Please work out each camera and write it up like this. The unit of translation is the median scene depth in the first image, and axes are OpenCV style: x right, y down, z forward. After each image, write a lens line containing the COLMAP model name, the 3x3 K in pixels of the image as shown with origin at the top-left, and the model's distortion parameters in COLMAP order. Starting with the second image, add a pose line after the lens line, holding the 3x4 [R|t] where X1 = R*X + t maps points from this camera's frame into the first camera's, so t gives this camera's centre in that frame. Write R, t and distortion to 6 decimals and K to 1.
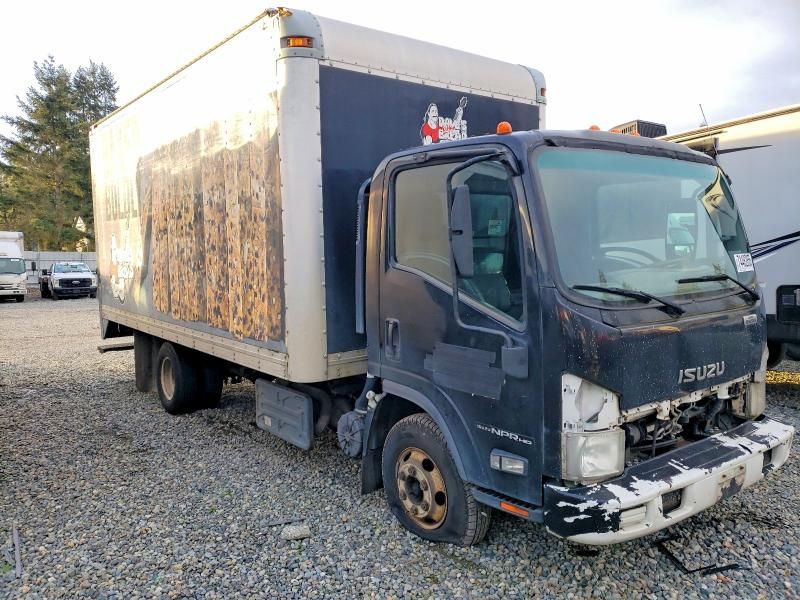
lens RADIAL K [[628.5, 0, 402.5], [0, 628.5, 303.8], [0, 0, 1]] dist [0.030066, -0.031866]
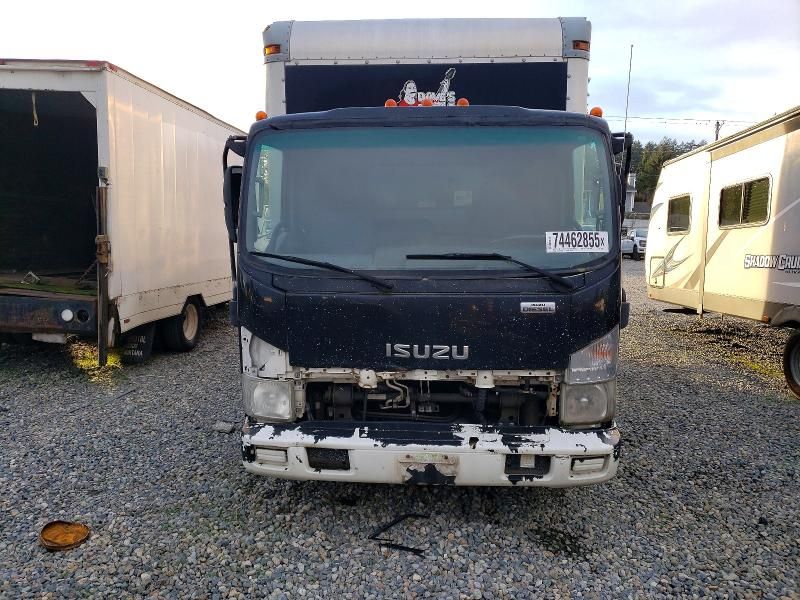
lens RADIAL K [[628.5, 0, 402.5], [0, 628.5, 303.8], [0, 0, 1]] dist [0.030066, -0.031866]
pose [[0.758855, 0.104797, -0.642773, 1.039185], [-0.069521, 0.994364, 0.080044, -0.037904], [0.647539, -0.016055, 0.761863, 0.240042]]
